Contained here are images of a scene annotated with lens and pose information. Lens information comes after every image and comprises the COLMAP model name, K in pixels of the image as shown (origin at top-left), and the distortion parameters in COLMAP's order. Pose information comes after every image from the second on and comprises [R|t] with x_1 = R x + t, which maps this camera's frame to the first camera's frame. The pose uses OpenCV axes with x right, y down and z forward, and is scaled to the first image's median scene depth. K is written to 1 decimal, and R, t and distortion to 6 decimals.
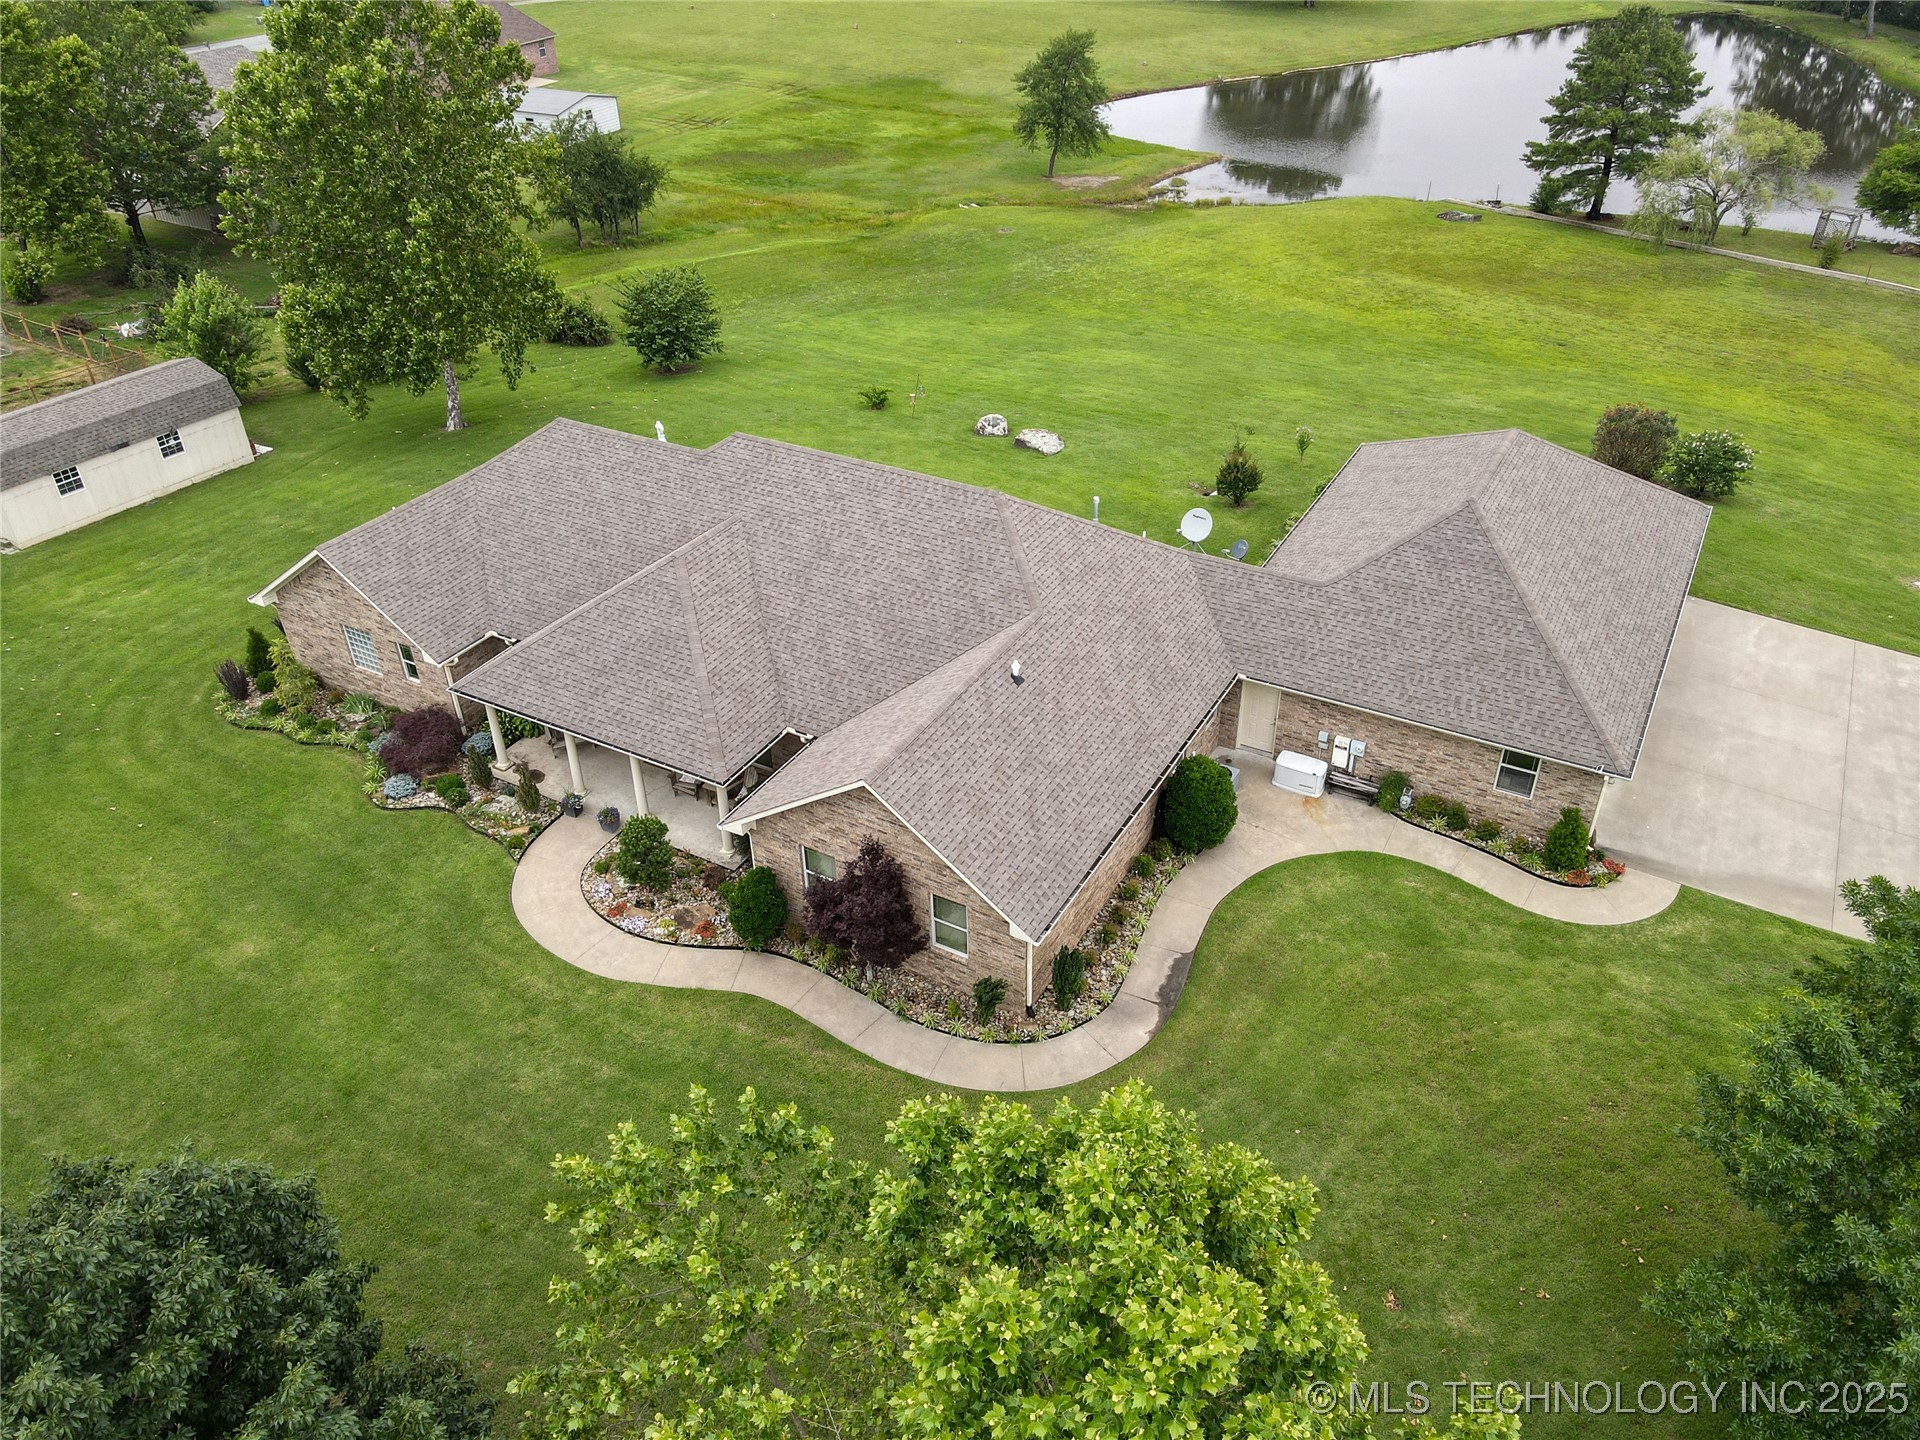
lens RADIAL K [[1412.6, 0, 973.0], [0, 1412.6, 702.6], [0, 0, 1]] dist [0.007220, 0.020473]
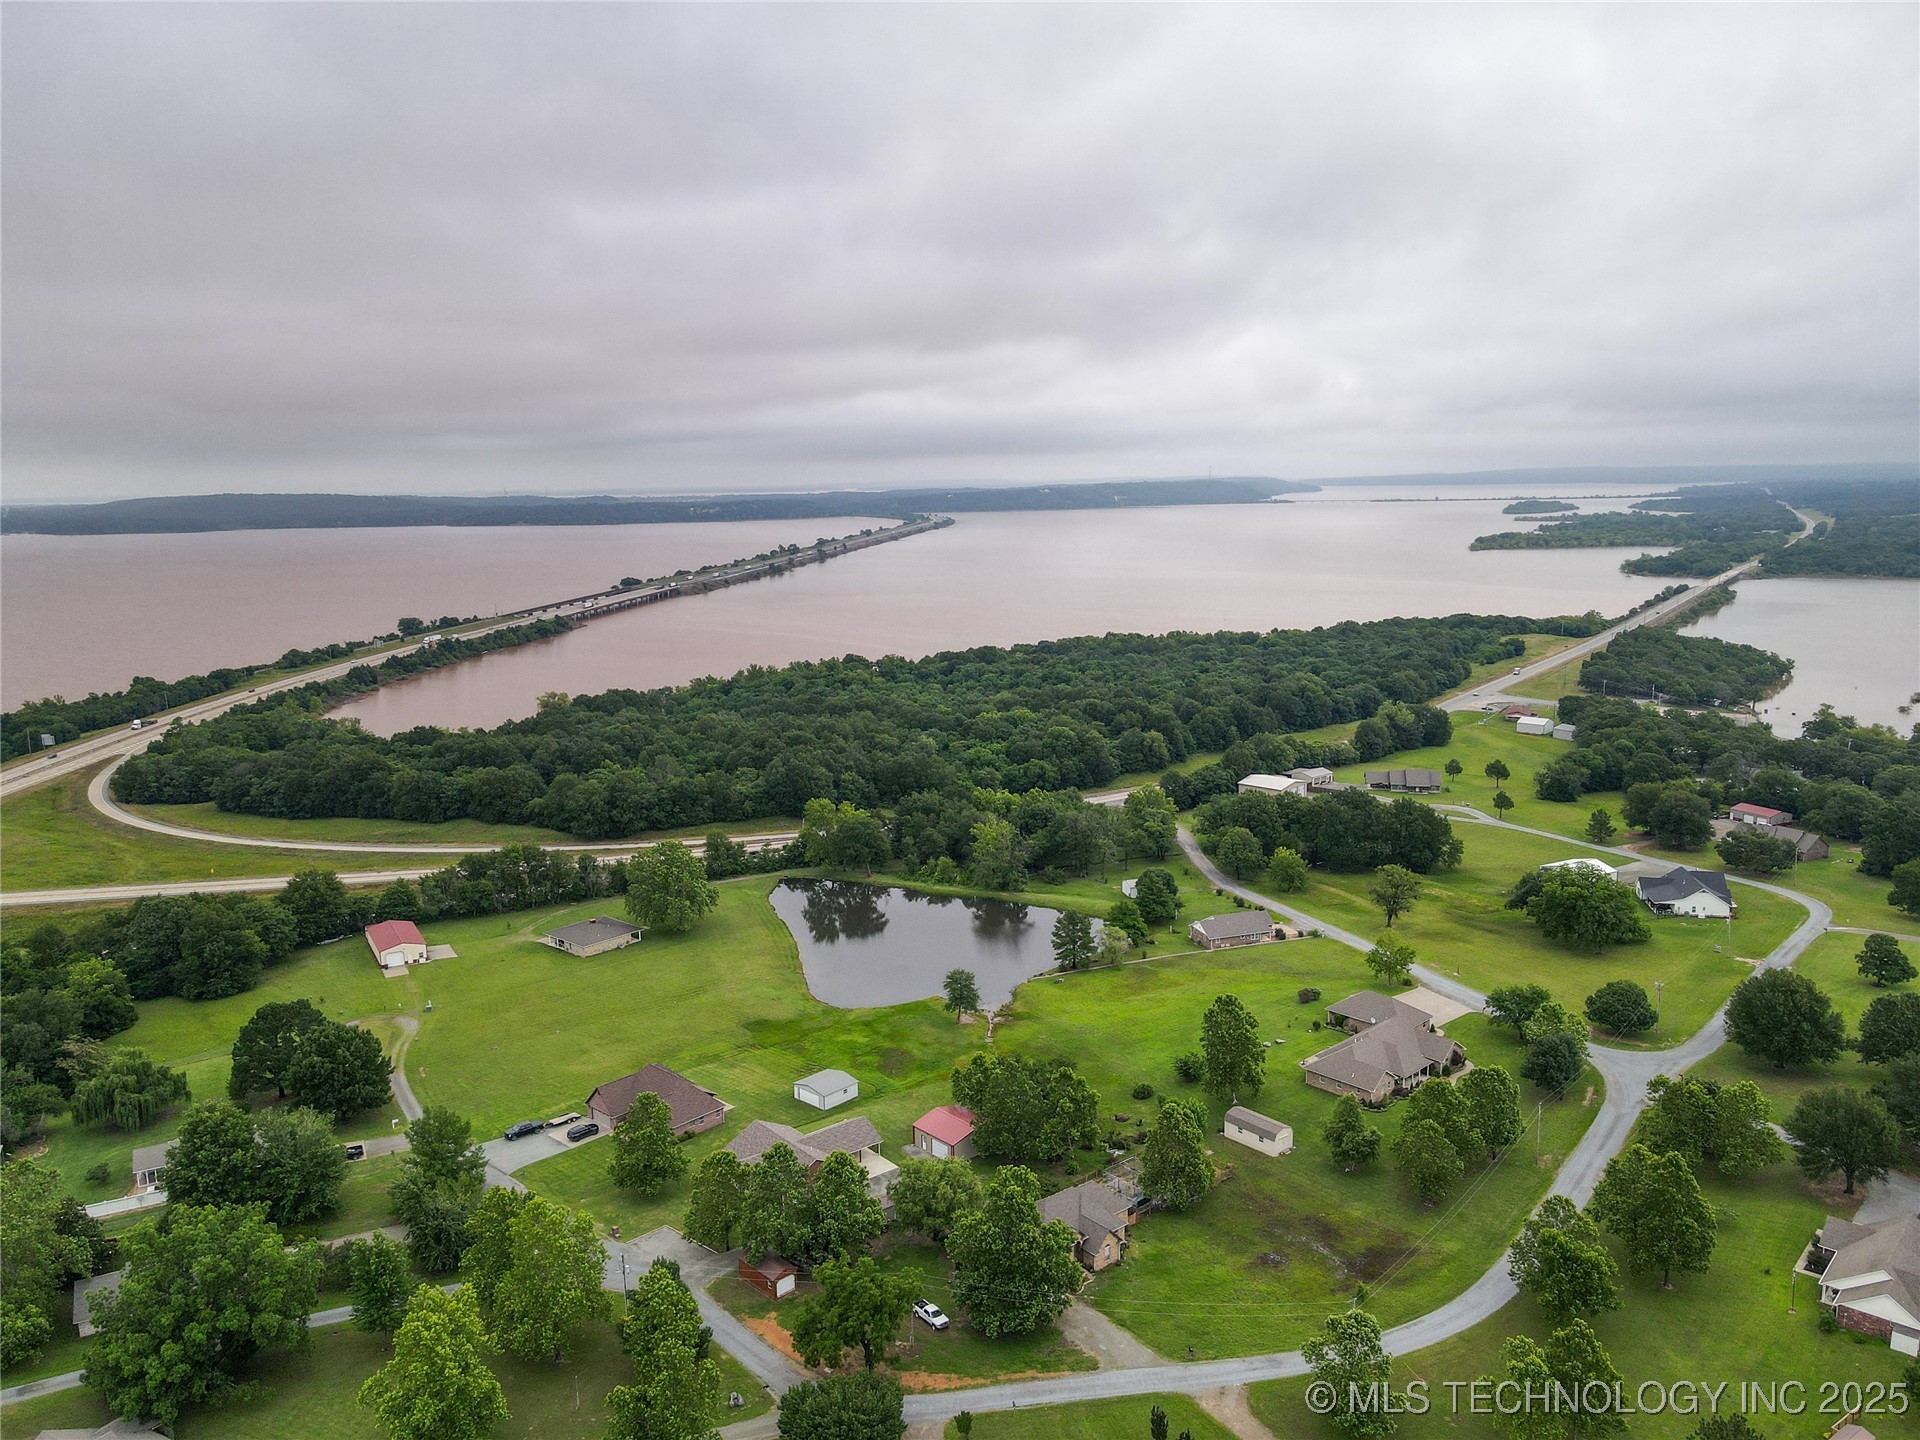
lens RADIAL K [[1412.6, 0, 963.9], [0, 1412.6, 713.4], [0, 0, 1]] dist [0.007220, 0.020473]
pose [[0.306139, -0.147547, 0.940483, -6.650411], [0.535335, 0.843599, -0.041911, -2.164165], [-0.787207, 0.516304, 0.337246, -0.419252]]
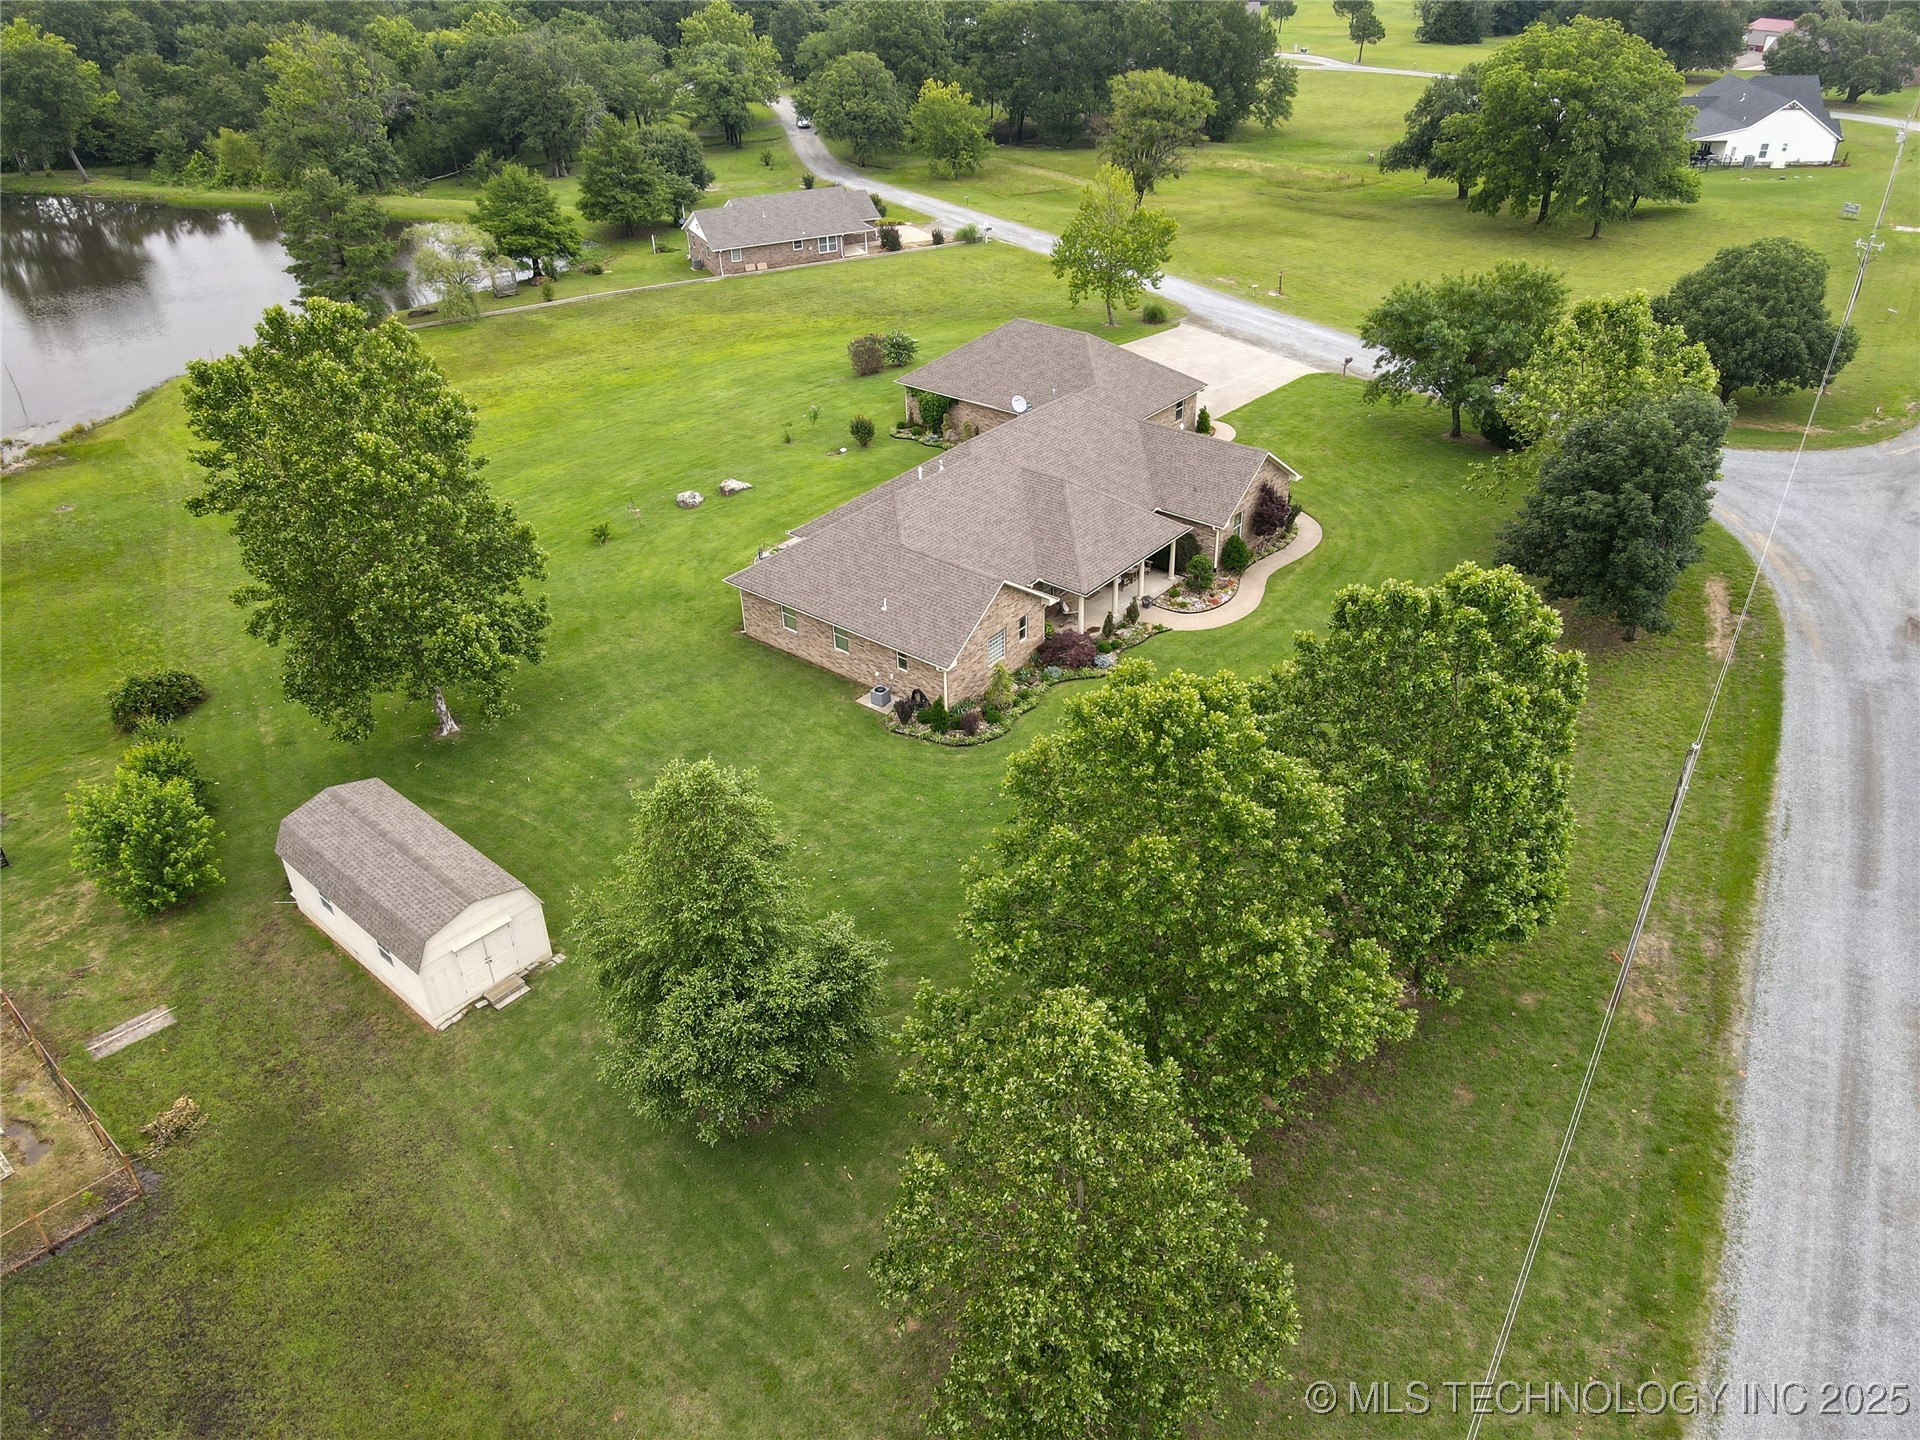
lens RADIAL K [[1412.6, 0, 960.3], [0, 1412.6, 700.6], [0, 0, 1]] dist [0.007220, 0.020473]
pose [[0.175946, -0.503882, 0.845663, -1.894256], [0.560085, 0.757706, 0.334943, -0.567557], [-0.809536, 0.414711, 0.415532, 0.460982]]
